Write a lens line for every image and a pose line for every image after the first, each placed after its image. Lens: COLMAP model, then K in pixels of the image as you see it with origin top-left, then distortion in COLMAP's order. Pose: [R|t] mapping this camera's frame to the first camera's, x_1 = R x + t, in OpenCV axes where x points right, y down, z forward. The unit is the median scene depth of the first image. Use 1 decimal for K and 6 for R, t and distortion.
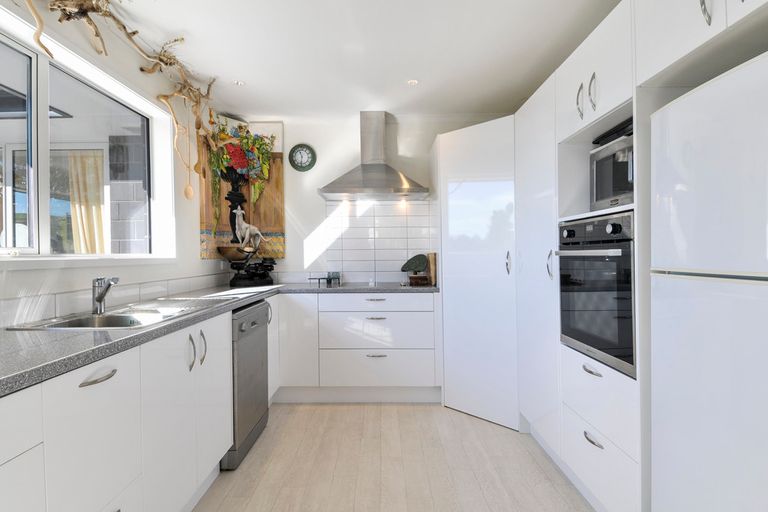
lens RADIAL K [[408.6, 0, 388.1], [0, 408.6, 262.2], [0, 0, 1]] dist [0.008469, -0.007287]
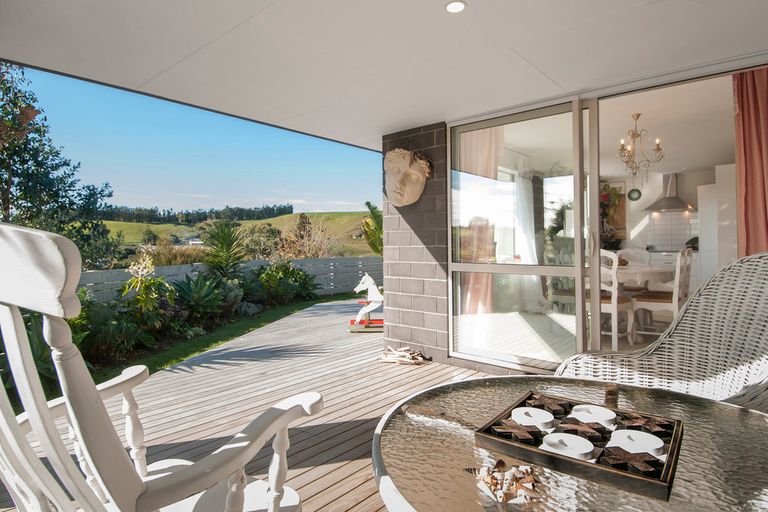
lens RADIAL K [[434.4, 0, 402.3], [0, 434.4, 245.8], [0, 0, 1]] dist [0.012406, -0.004600]
pose [[0.771195, 0.000918, -0.636598, 0.362848], [-0.009073, 0.999913, -0.009550, 0.068436], [0.636534, 0.013141, 0.771137, -1.805852]]
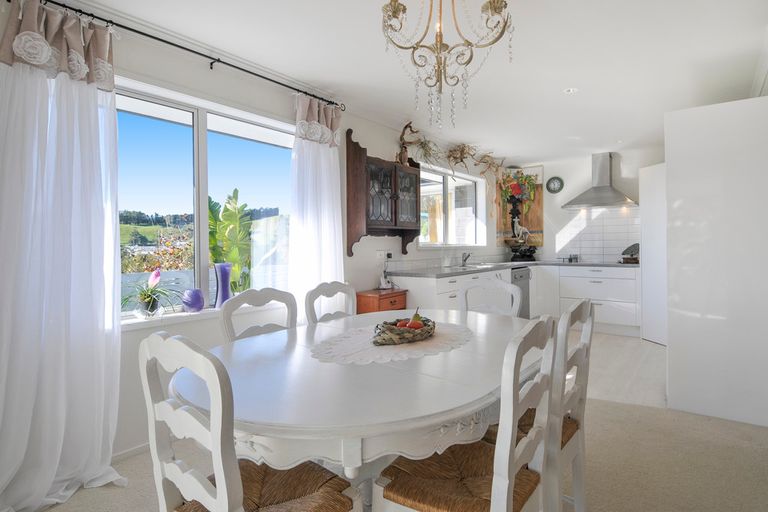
lens RADIAL K [[408.6, 0, 386.0], [0, 408.6, 260.2], [0, 0, 1]] dist [0.008469, -0.007287]
pose [[0.784941, 0.020244, -0.619240, 0.300434], [-0.005491, 0.999654, 0.025721, 0.009437], [0.619547, -0.016789, 0.784780, -0.764310]]
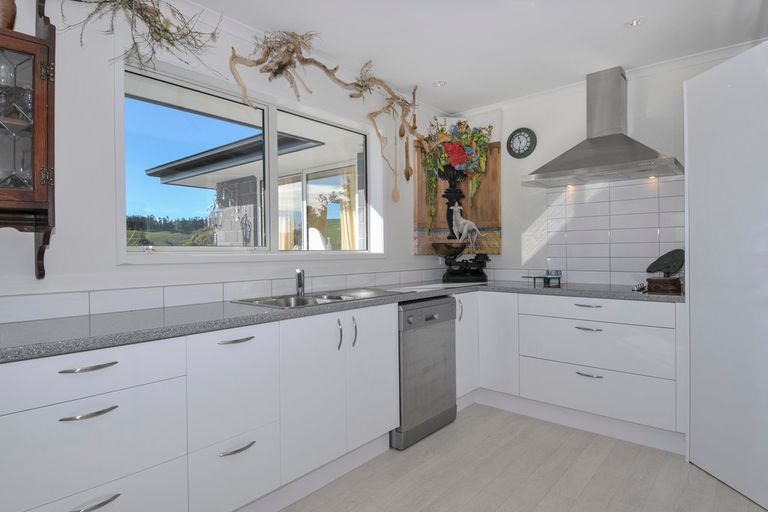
lens RADIAL K [[434.4, 0, 373.8], [0, 434.4, 263.2], [0, 0, 1]] dist [0.012406, -0.004600]
pose [[0.746569, 0.016184, -0.665111, 0.202091], [-0.008112, 0.999851, 0.015224, -0.002003], [0.665259, -0.005971, 0.746589, 0.062960]]
